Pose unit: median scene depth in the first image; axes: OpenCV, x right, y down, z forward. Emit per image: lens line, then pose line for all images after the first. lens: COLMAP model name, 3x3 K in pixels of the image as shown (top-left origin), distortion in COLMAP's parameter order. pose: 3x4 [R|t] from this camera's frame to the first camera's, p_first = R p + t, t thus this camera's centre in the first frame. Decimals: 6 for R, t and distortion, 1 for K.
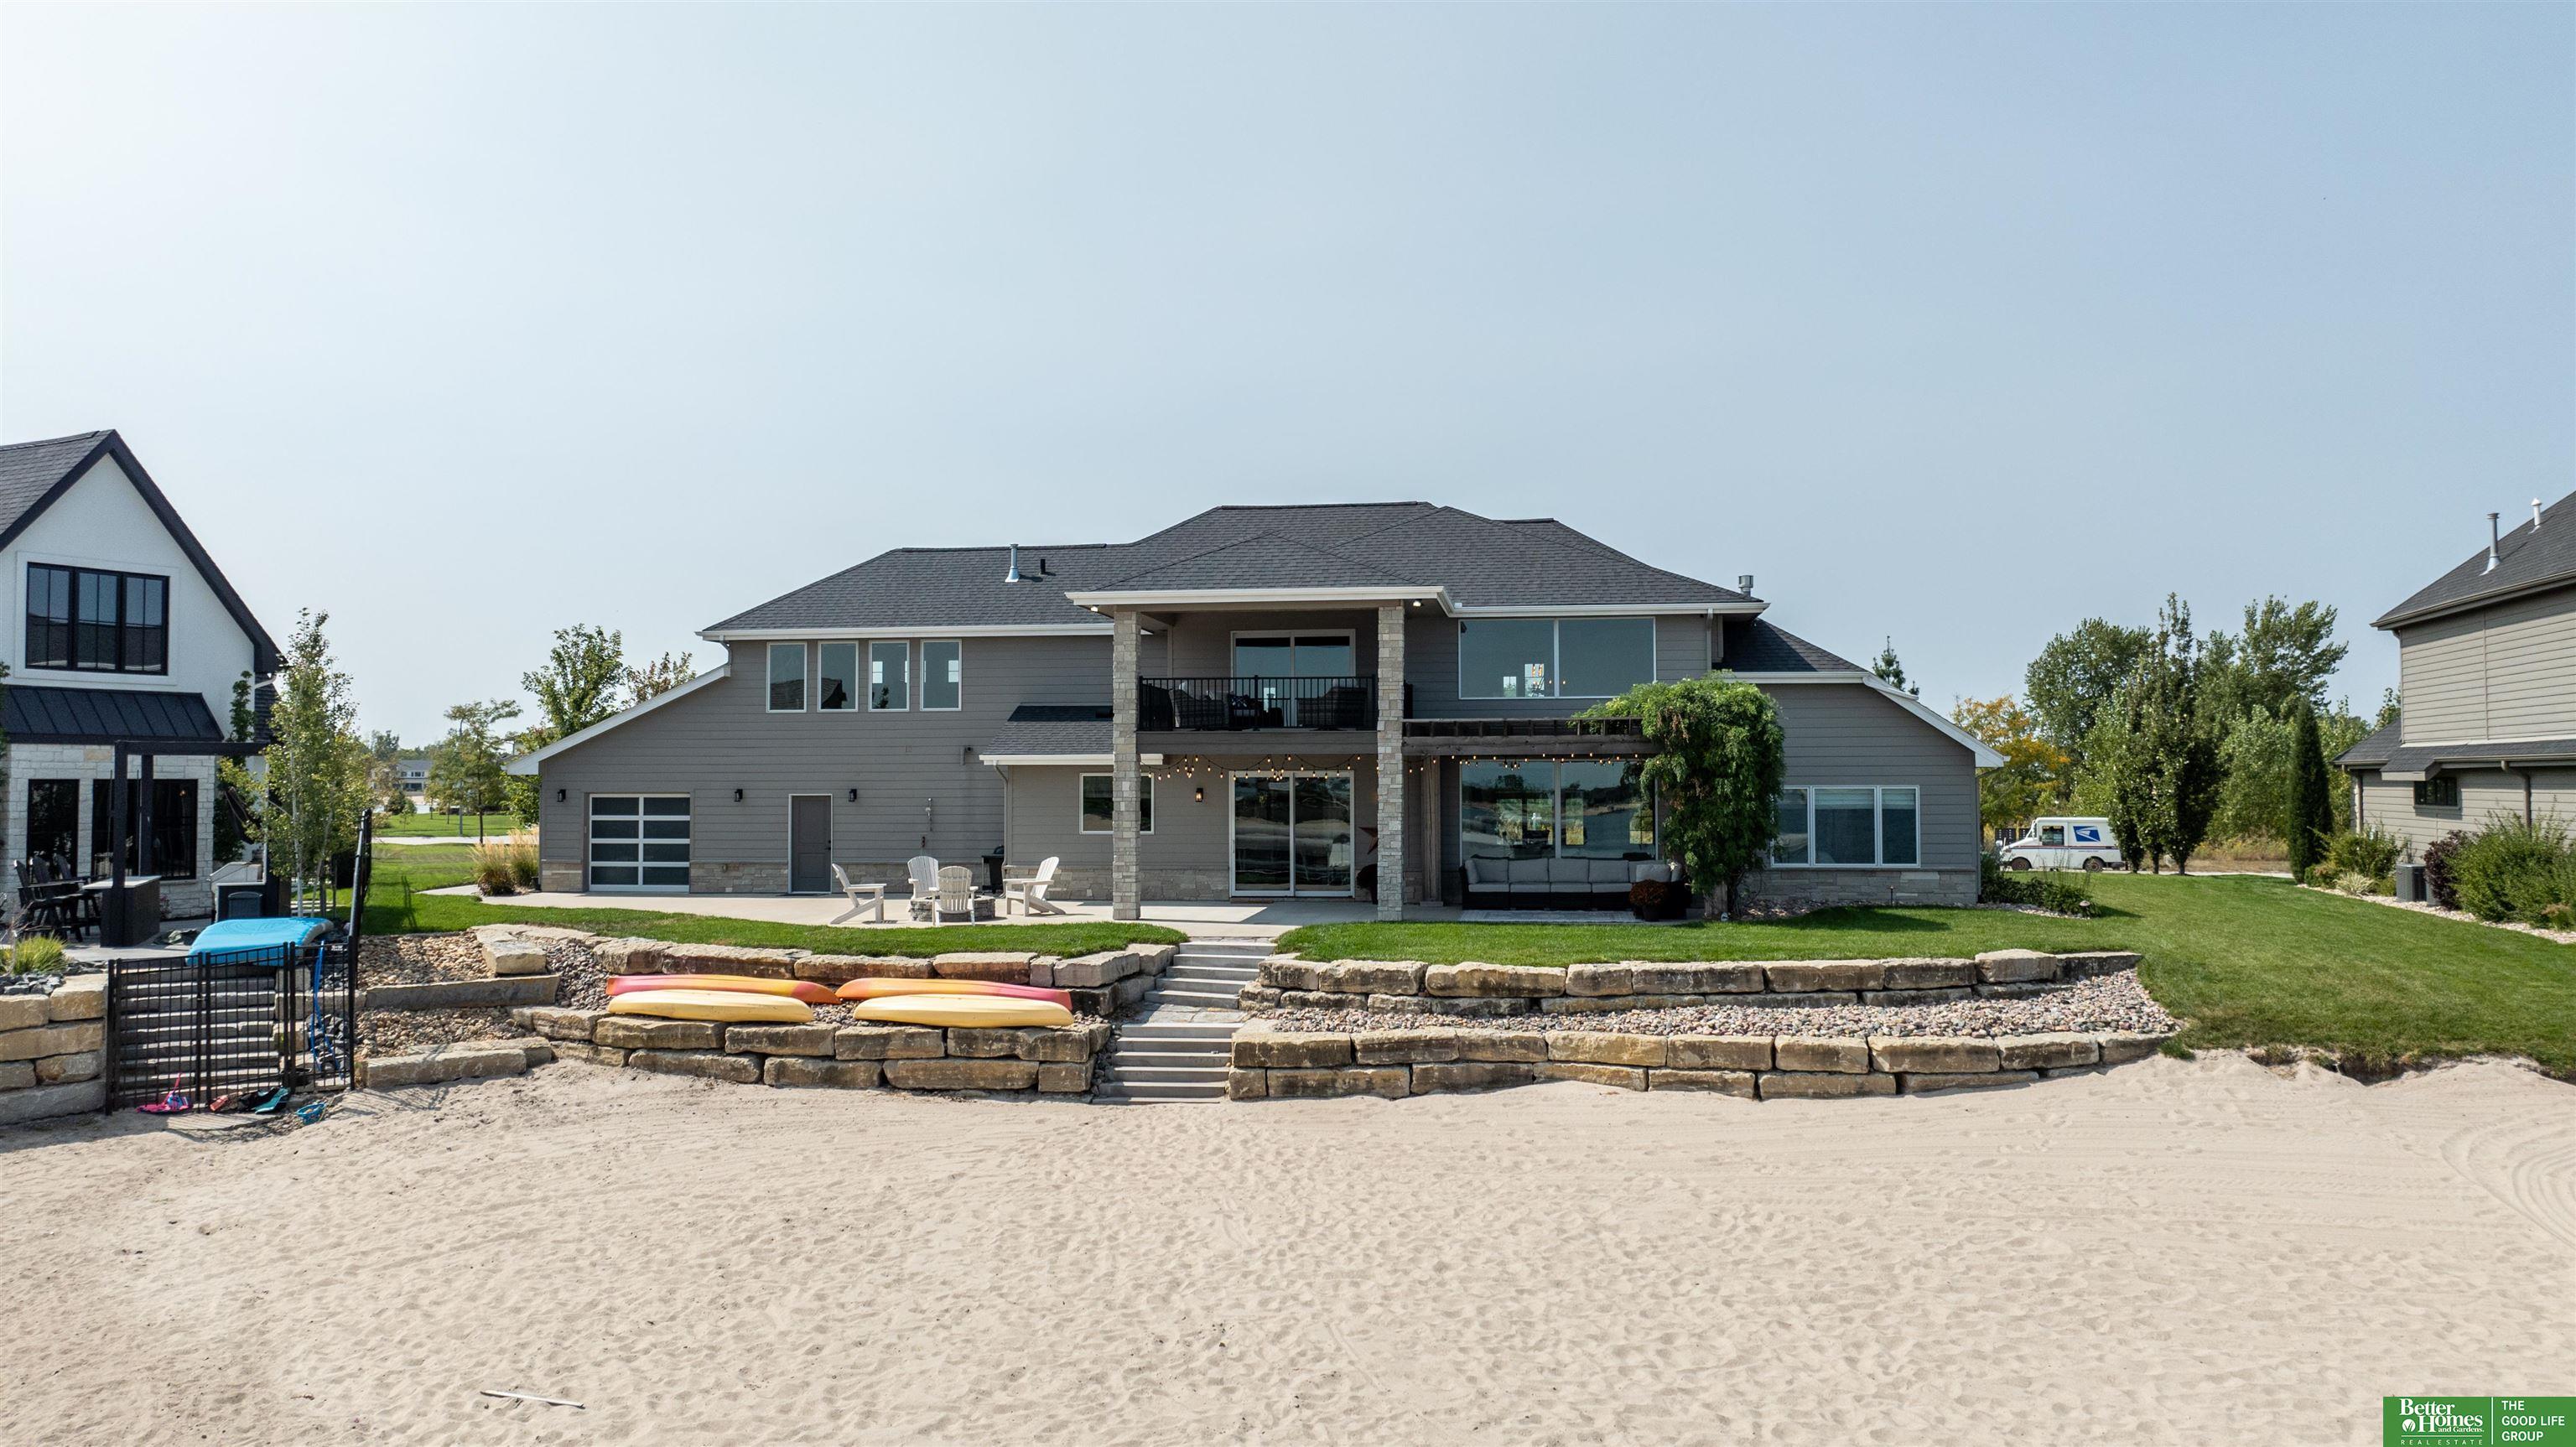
lens RADIAL K [[1821.3, 0, 1298.9], [0, 1821.3, 714.9], [0, 0, 1]] dist [-0.023022, 0.003893]
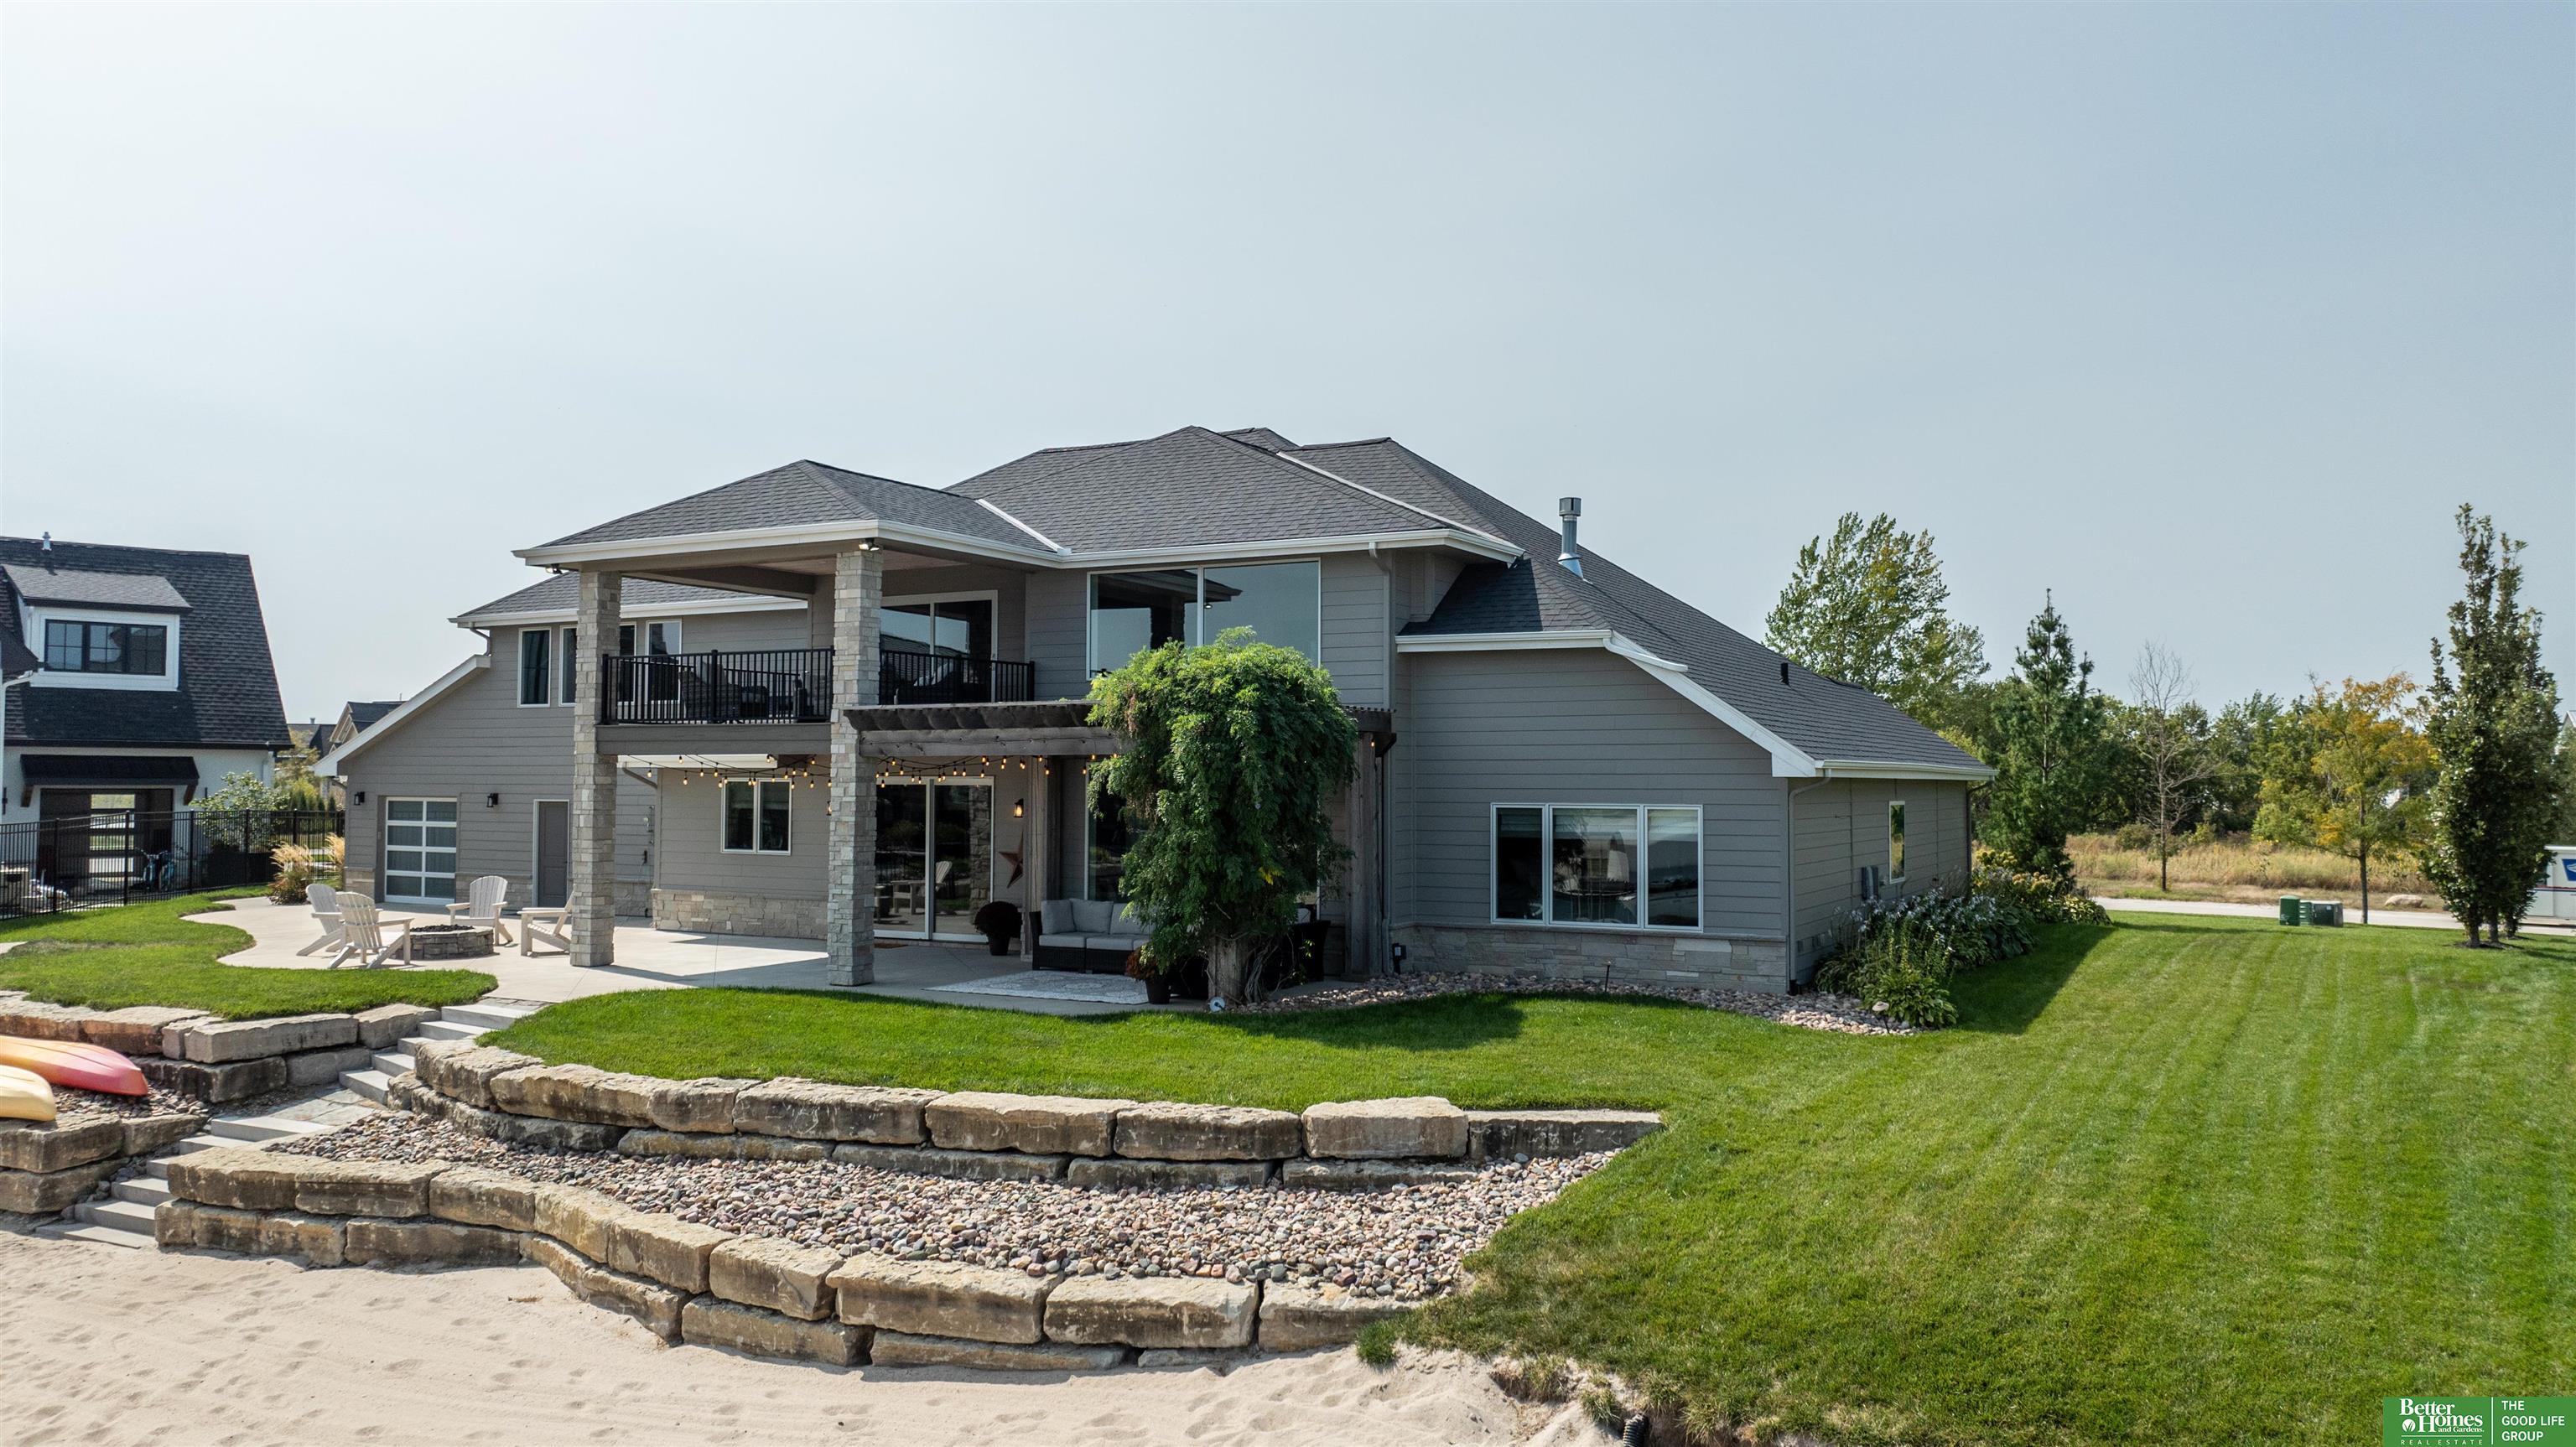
lens RADIAL K [[1821.3, 0, 1298.9], [0, 1821.3, 714.9], [0, 0, 1]] dist [-0.023022, 0.003893]
pose [[0.936903, -0.006416, -0.349531, 0.566849], [0.006230, 0.999979, -0.001656, 0.009413], [0.349534, -0.000626, 0.936923, 0.455960]]
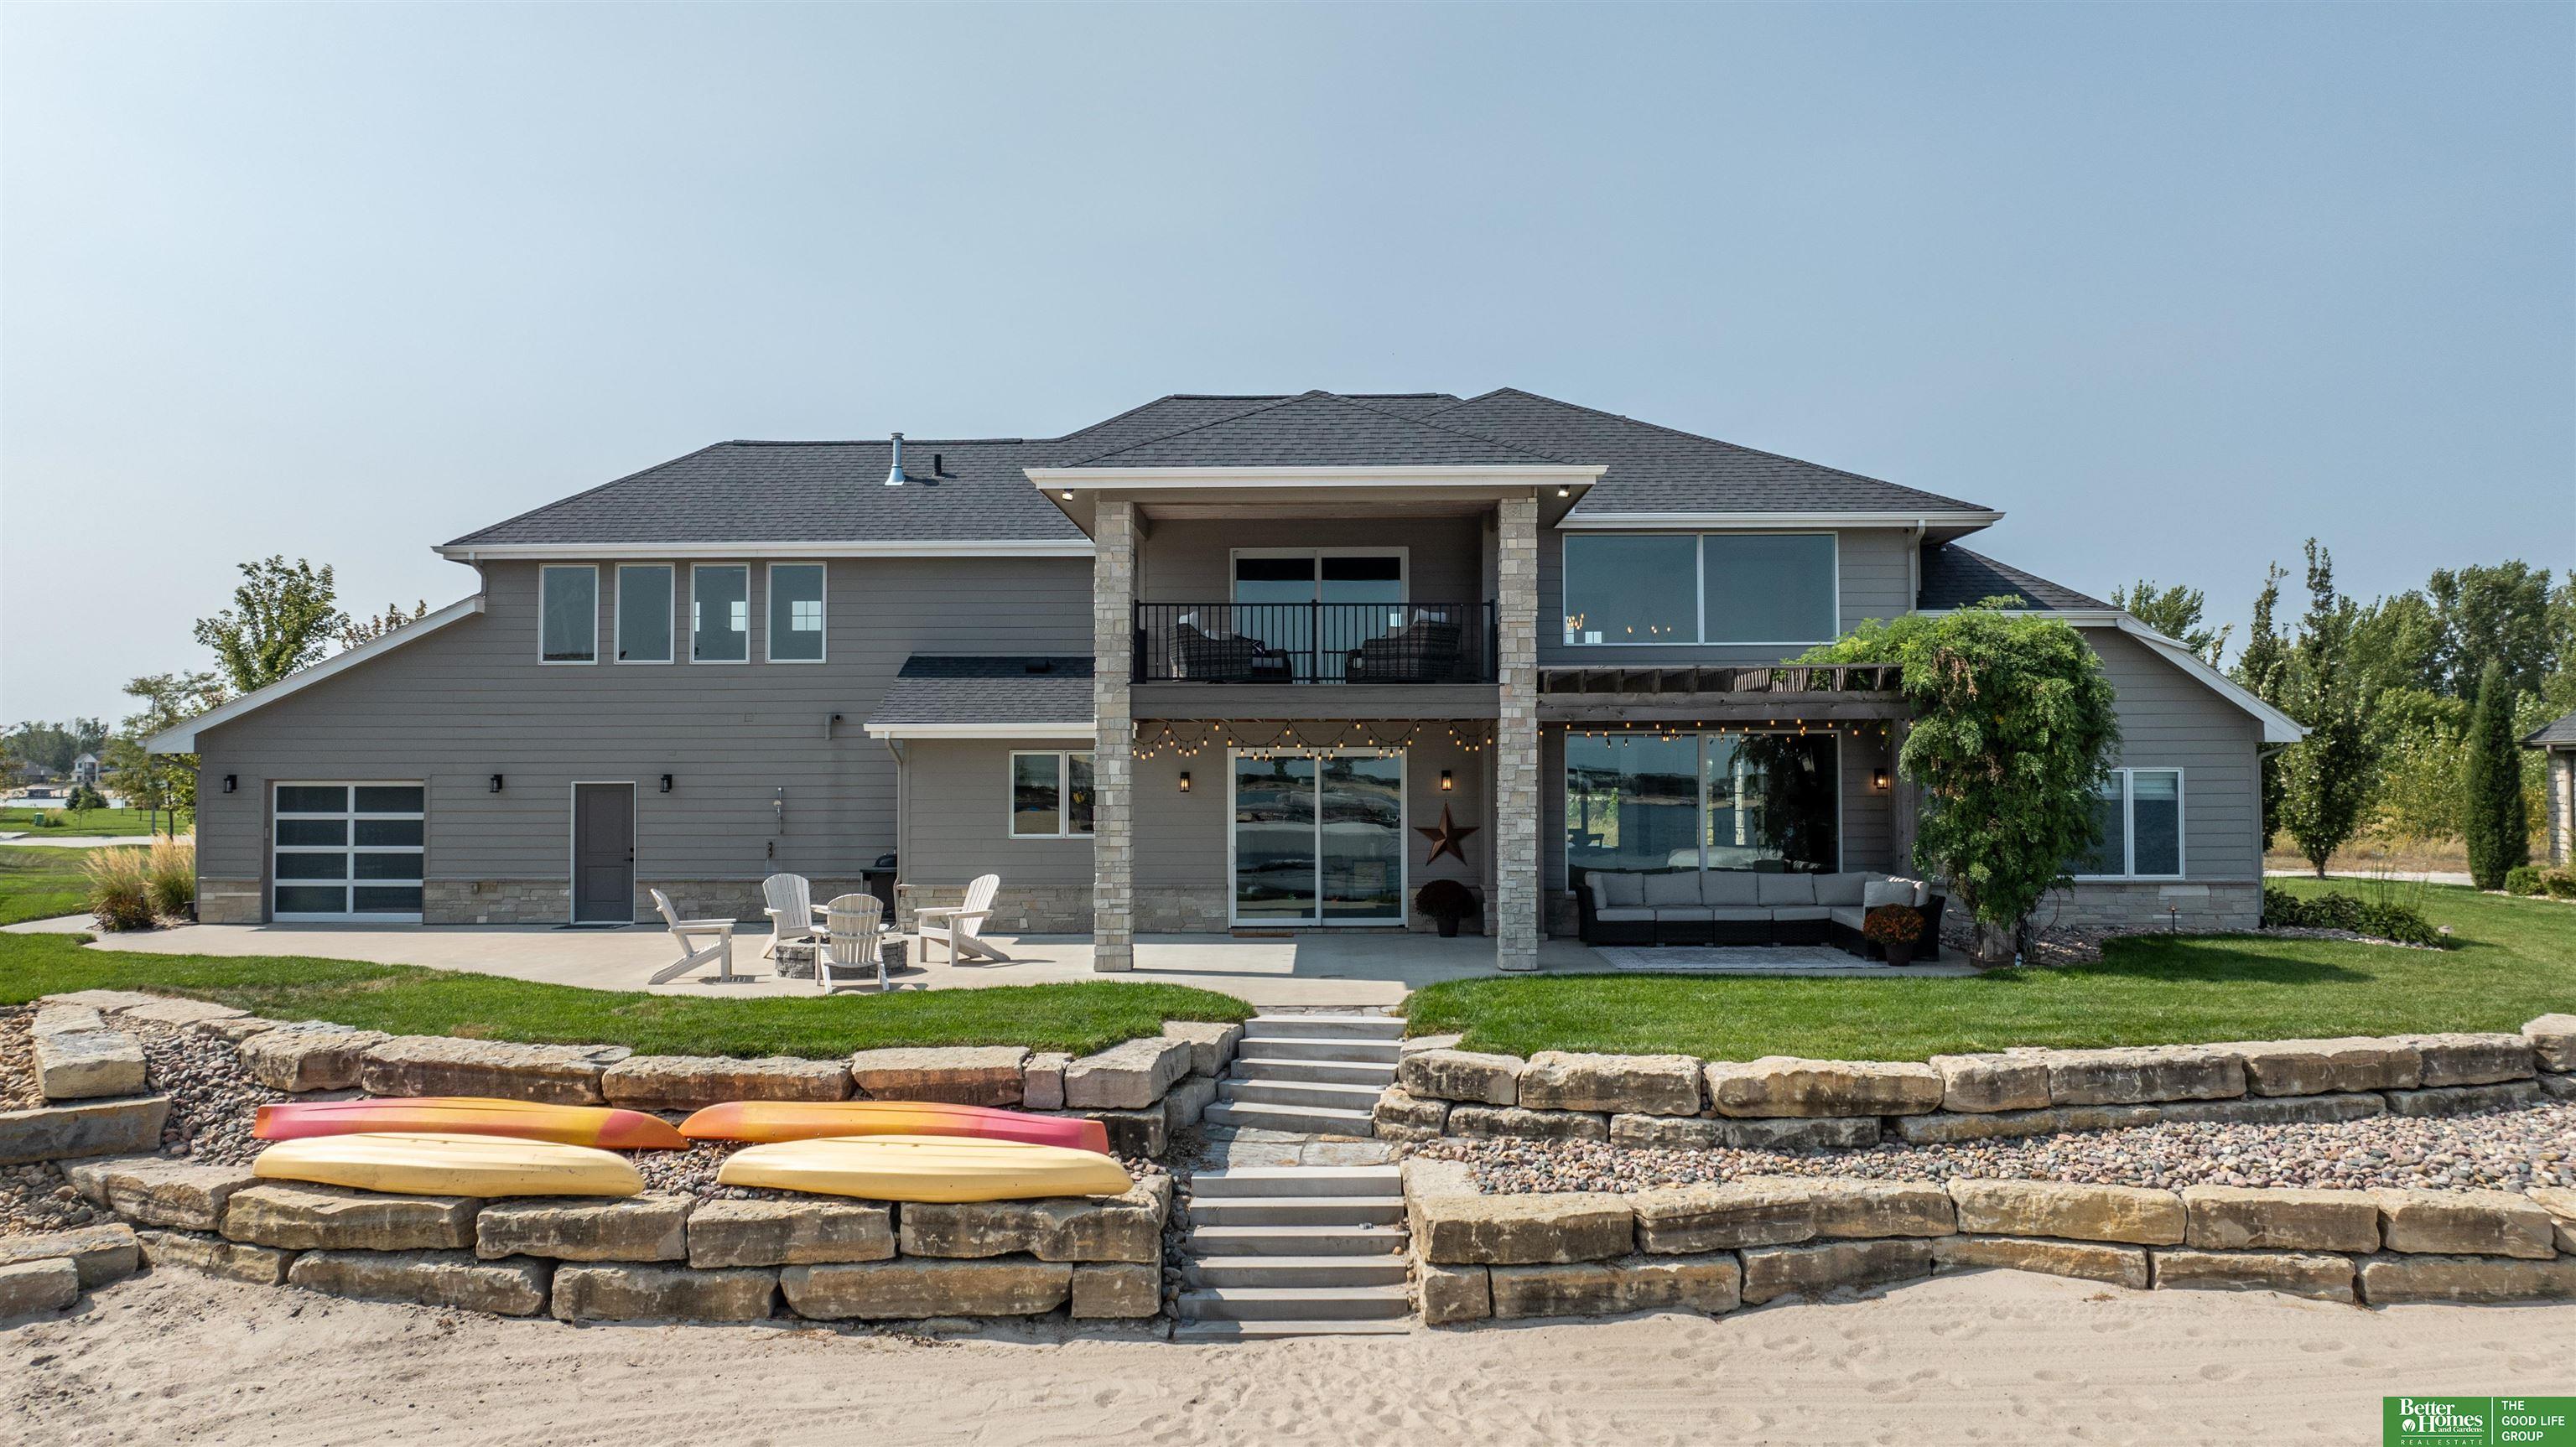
lens RADIAL K [[1828.6, 0, 1292.6], [0, 1828.6, 702.3], [0, 0, 1]] dist [-0.051555, 0.050963]
pose [[0.993178, 0.004447, 0.116525, -0.131021], [-0.004105, 0.999987, -0.003173, 0.021402], [-0.116537, 0.002673, 0.993183, 0.414395]]
